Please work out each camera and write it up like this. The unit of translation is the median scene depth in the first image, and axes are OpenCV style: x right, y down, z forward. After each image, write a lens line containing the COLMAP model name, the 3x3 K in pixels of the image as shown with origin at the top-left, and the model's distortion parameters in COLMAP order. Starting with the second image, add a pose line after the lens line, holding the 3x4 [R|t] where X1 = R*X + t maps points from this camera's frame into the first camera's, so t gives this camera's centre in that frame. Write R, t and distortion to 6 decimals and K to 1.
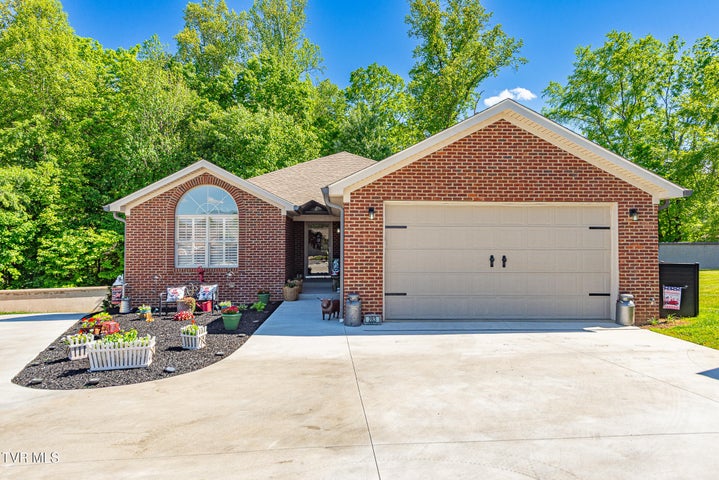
lens RADIAL K [[481.7, 0, 356.1], [0, 481.7, 239.8], [0, 0, 1]] dist [0.021519, -0.006696]
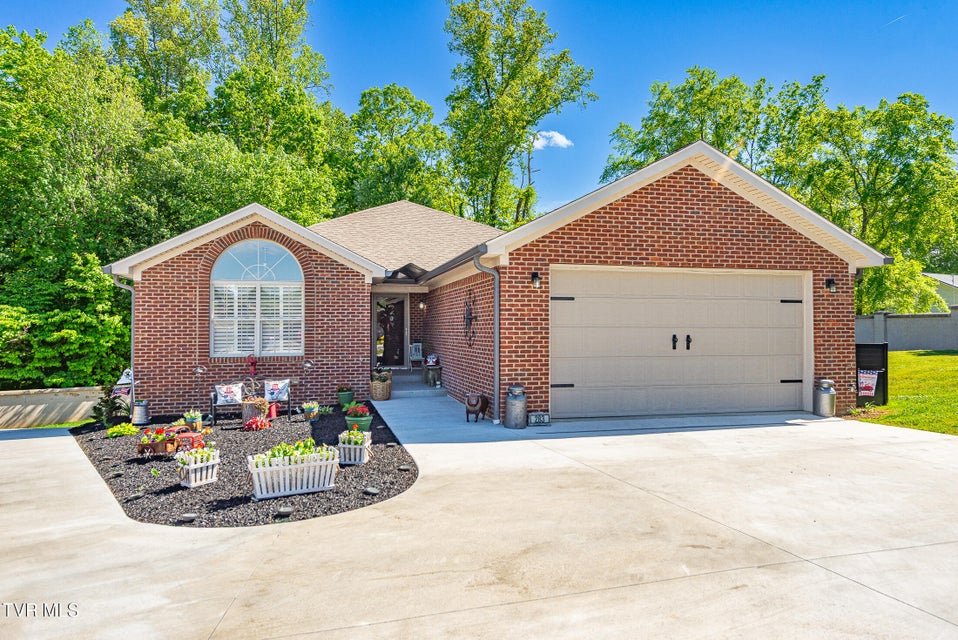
lens RADIAL K [[641.9, 0, 474.4], [0, 641.9, 319.7], [0, 0, 1]] dist [0.021519, -0.006696]
pose [[0.979441, -0.000155, 0.201733, -0.262501], [0.000942, 0.999992, -0.003807, 0.011352], [-0.201731, 0.003919, 0.979433, 0.023054]]
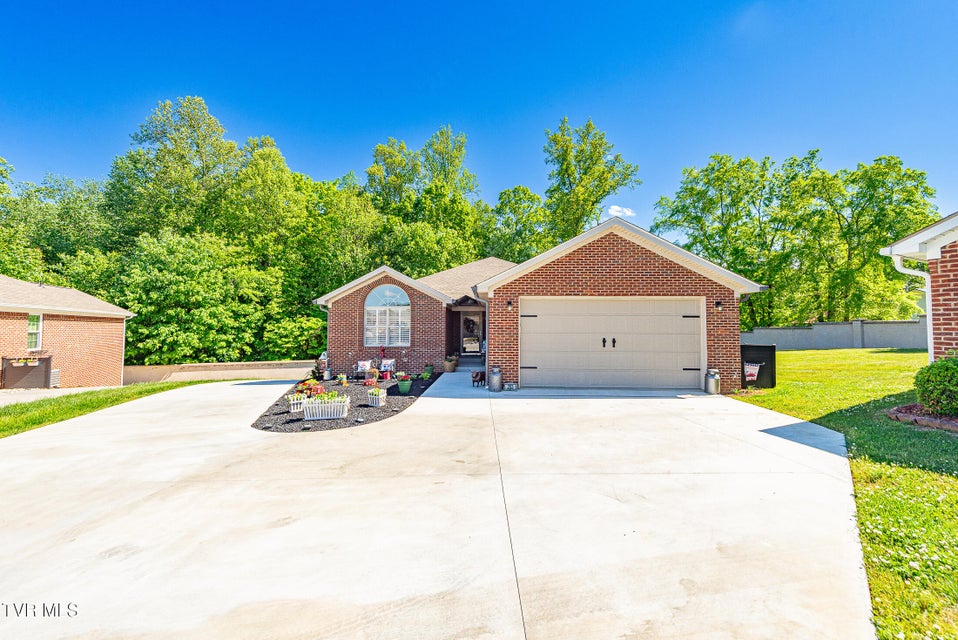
lens RADIAL K [[382.3, 0, 475.0], [0, 382.3, 318.4], [0, 0, 1]] dist [0.015538, 0.000049]
pose [[0.997138, -0.001137, -0.075595, 0.016015], [-0.000112, 0.999864, -0.016522, -0.002995], [0.075603, 0.016483, 0.997002, -0.044297]]
